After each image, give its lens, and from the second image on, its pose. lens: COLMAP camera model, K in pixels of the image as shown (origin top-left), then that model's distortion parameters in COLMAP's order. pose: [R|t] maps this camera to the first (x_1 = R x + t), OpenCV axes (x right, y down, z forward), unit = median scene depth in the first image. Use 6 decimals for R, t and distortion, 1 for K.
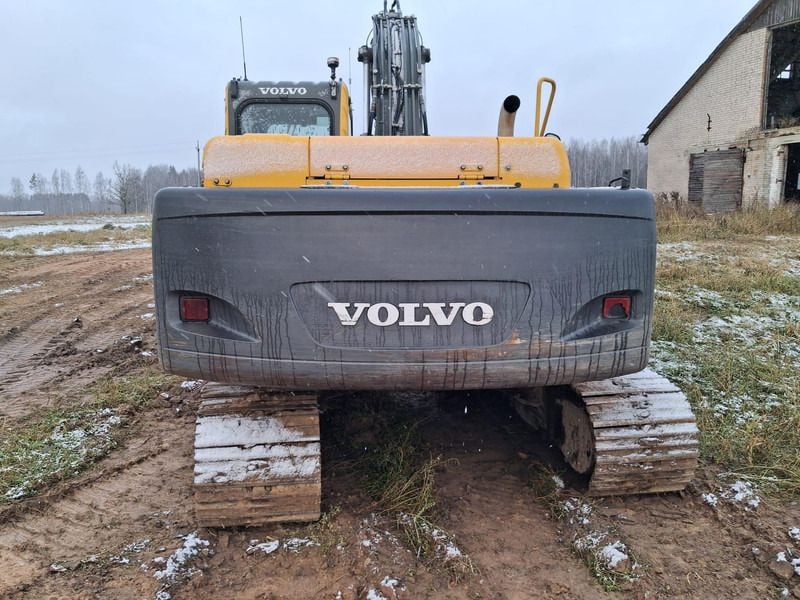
lens RADIAL K [[624.1, 0, 400.0], [0, 624.1, 300.0], [0, 0, 1]] dist [0.090103, -0.150597]
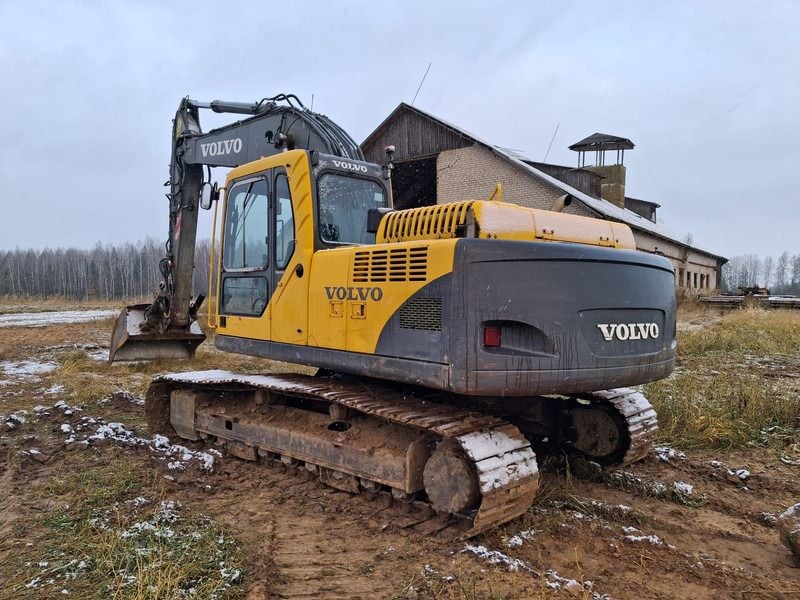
lens RADIAL K [[606.2, 0, 401.6], [0, 606.2, 309.2], [0, 0, 1]] dist [0.090973, -0.154734]
pose [[0.783529, 0.001635, 0.621353, -1.136288], [0.086350, 0.990007, -0.111492, 0.073720], [-0.615326, 0.141011, 0.775558, 0.189203]]
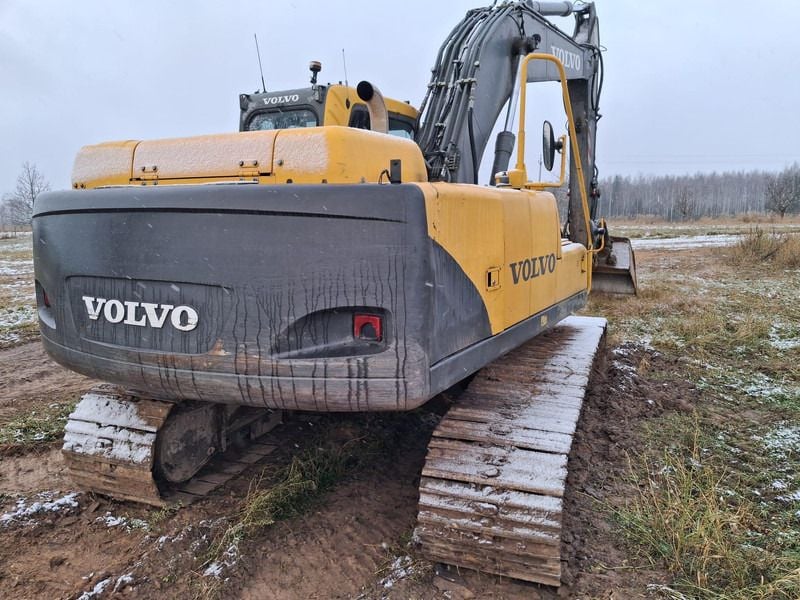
lens RADIAL K [[626.9, 0, 408.5], [0, 626.9, 300.1], [0, 0, 1]] dist [0.095130, -0.116119]
pose [[0.858919, 0.066305, -0.507801, 0.788467], [-0.075545, 0.997139, 0.002420, -0.028892], [0.506509, 0.036283, 0.861471, 0.312368]]
